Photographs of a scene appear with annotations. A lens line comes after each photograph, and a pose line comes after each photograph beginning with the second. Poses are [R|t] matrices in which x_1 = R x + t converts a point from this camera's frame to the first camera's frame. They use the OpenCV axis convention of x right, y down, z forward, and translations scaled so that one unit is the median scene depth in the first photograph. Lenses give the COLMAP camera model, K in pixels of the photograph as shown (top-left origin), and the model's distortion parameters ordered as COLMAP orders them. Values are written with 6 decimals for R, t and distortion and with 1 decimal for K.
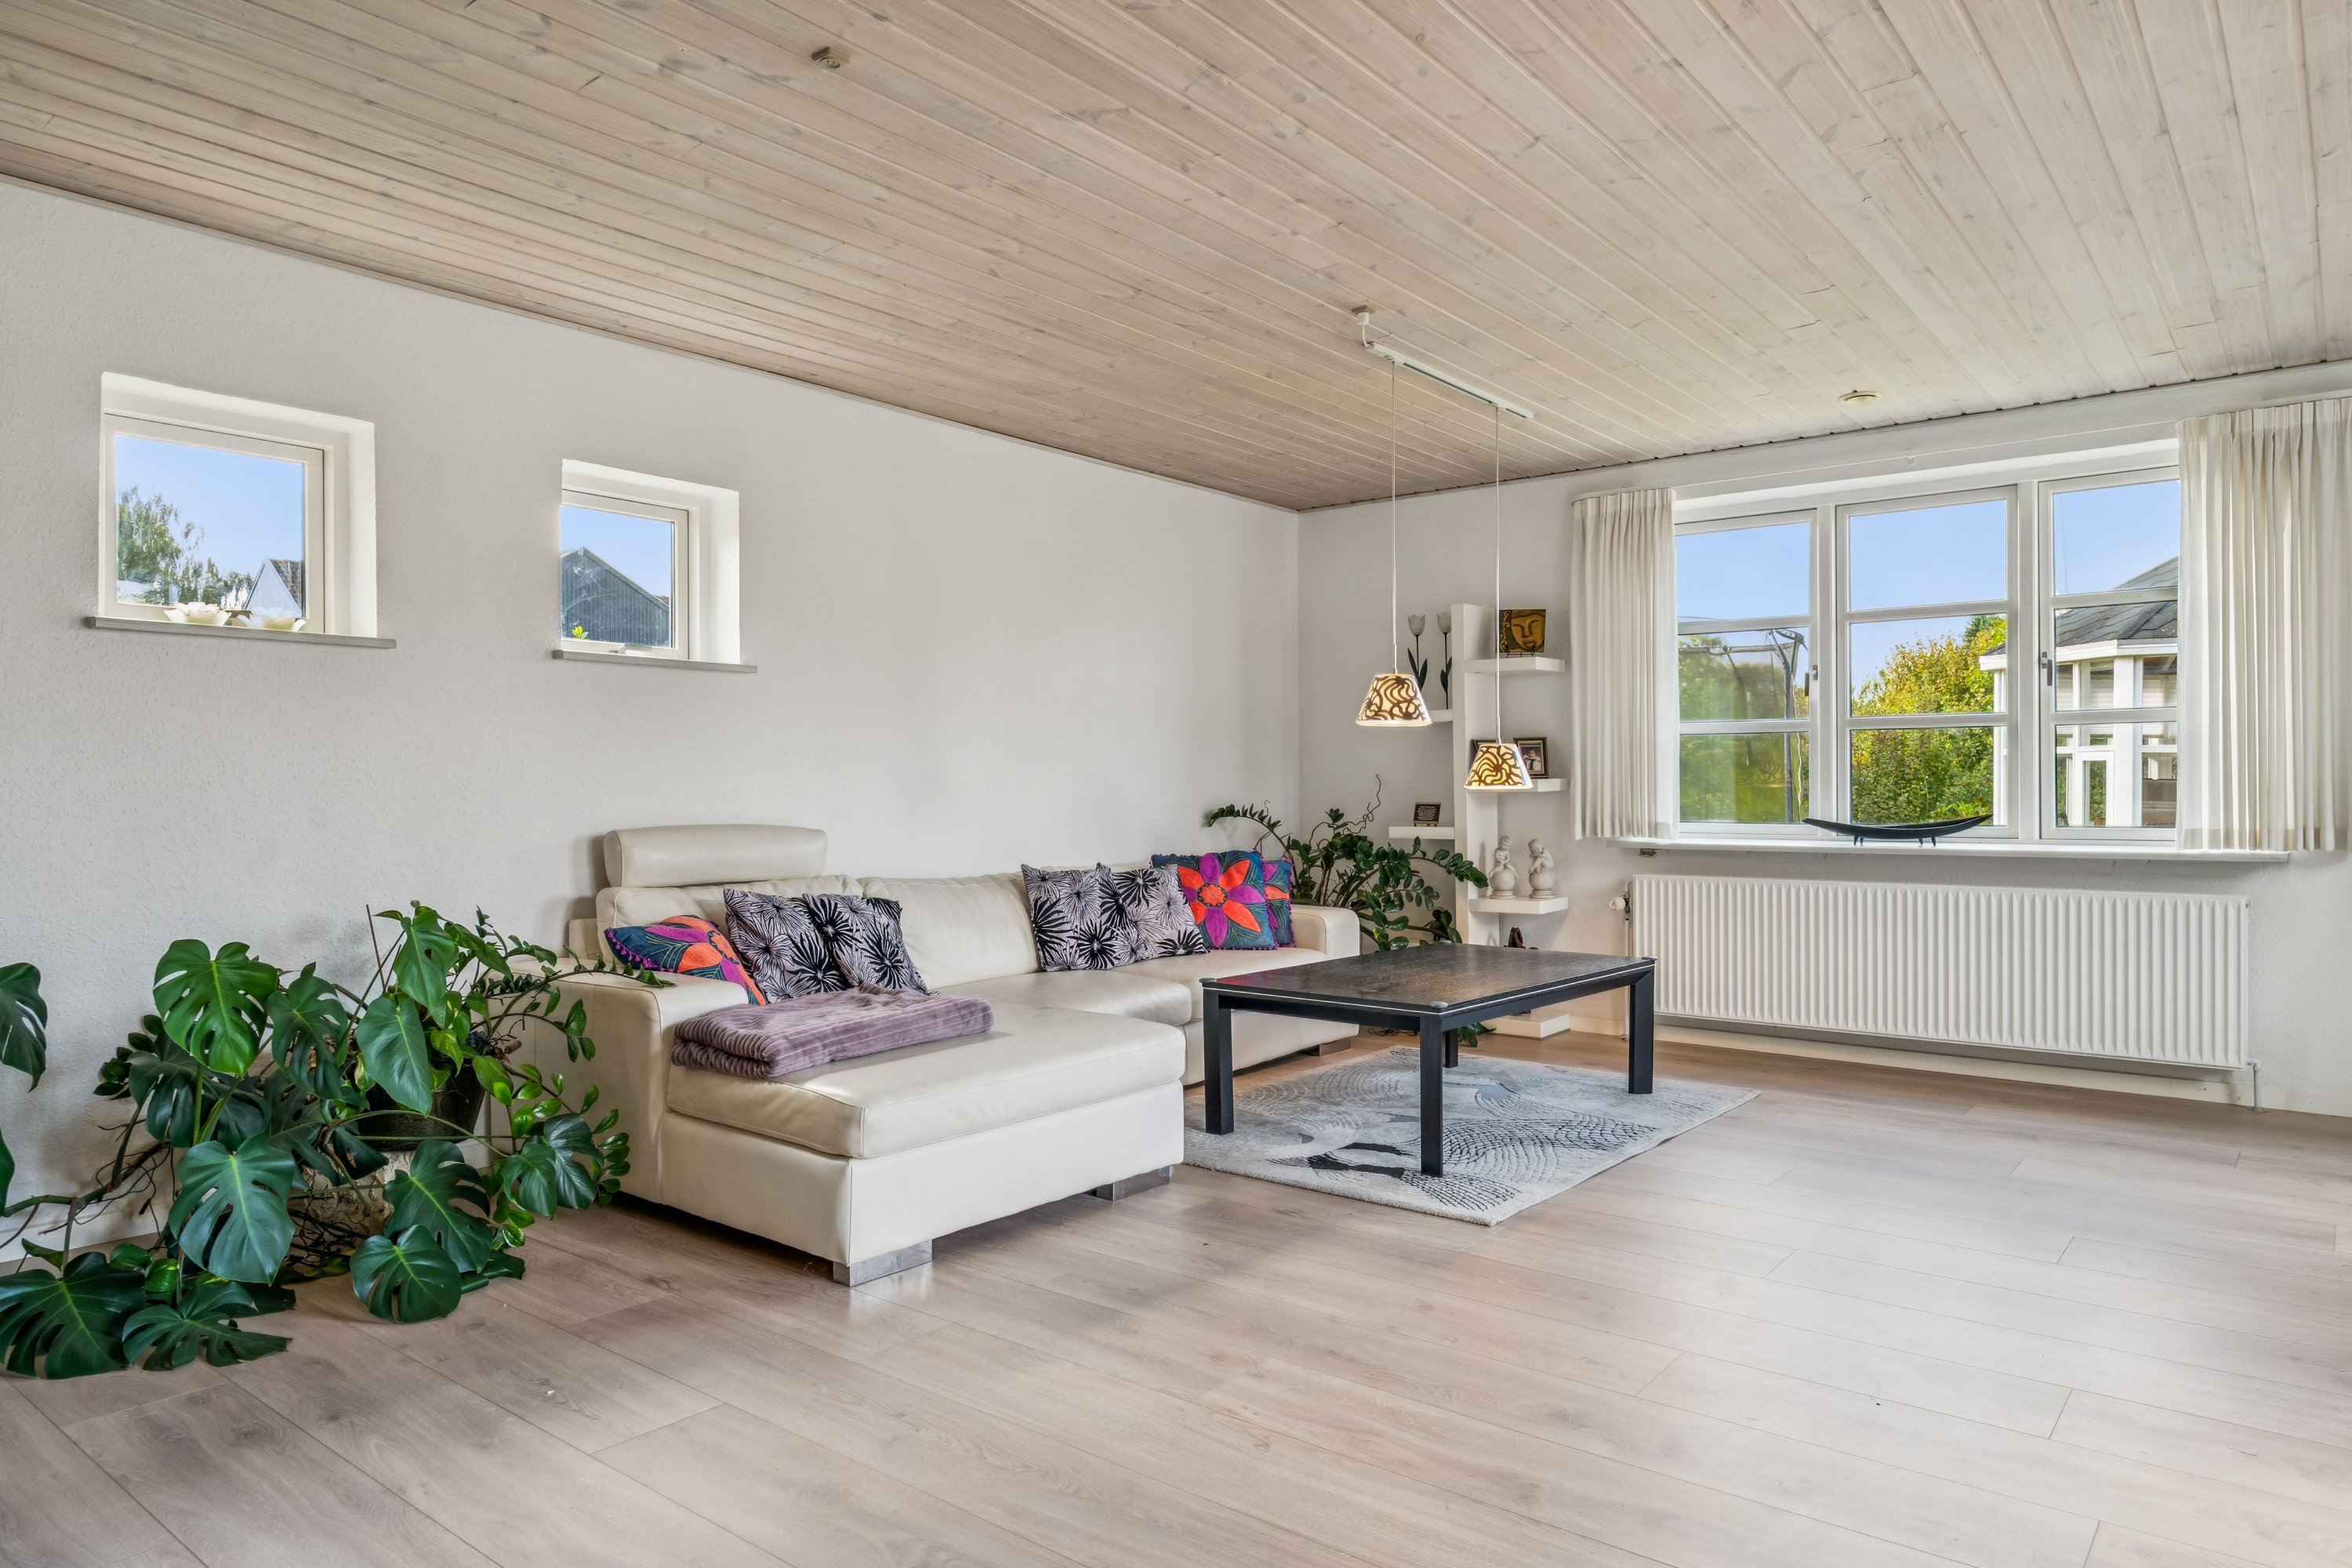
lens RADIAL K [[1466.2, 0, 1176.0], [0, 1466.2, 784.0], [0, 0, 1]] dist [-0.000995, -0.000488]
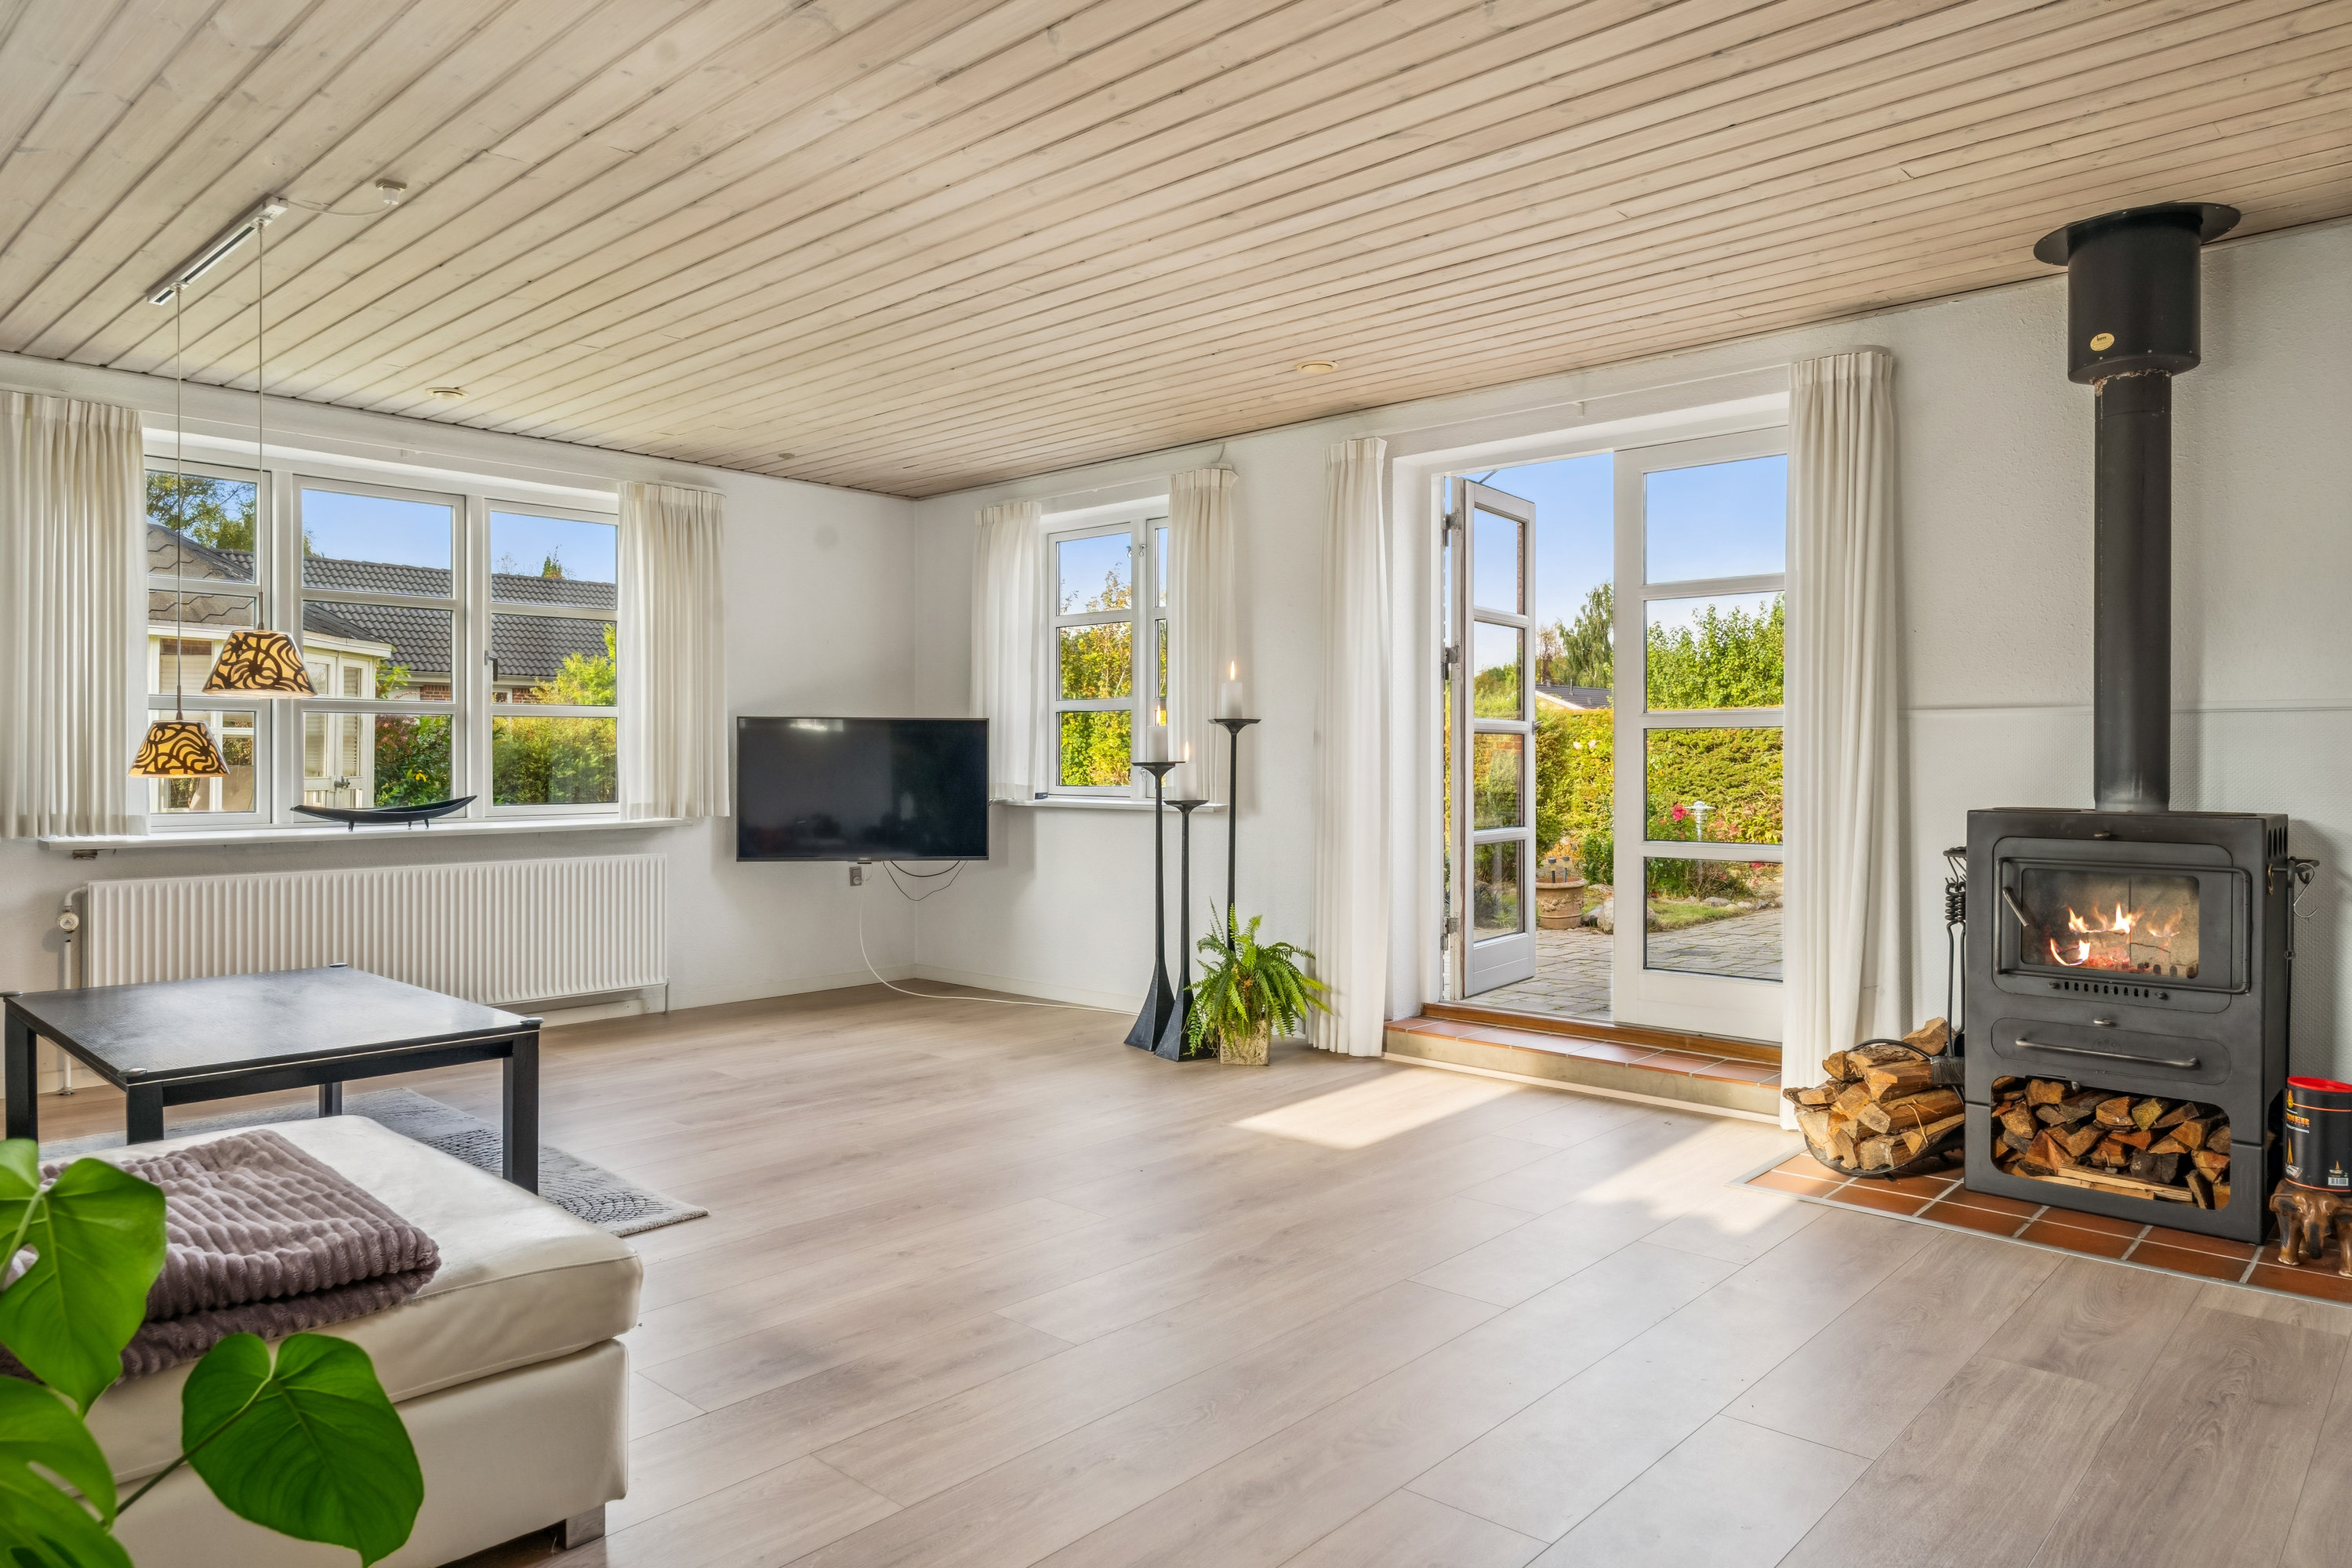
lens RADIAL K [[1483.6, 0, 1179.3], [0, 1483.6, 753.5], [0, 0, 1]] dist [-0.003642, -0.001680]
pose [[0.055886, 0.007357, 0.998410, -0.346892], [-0.000872, 0.999973, -0.007320, -0.002259], [-0.998437, -0.000461, 0.055891, 0.277458]]
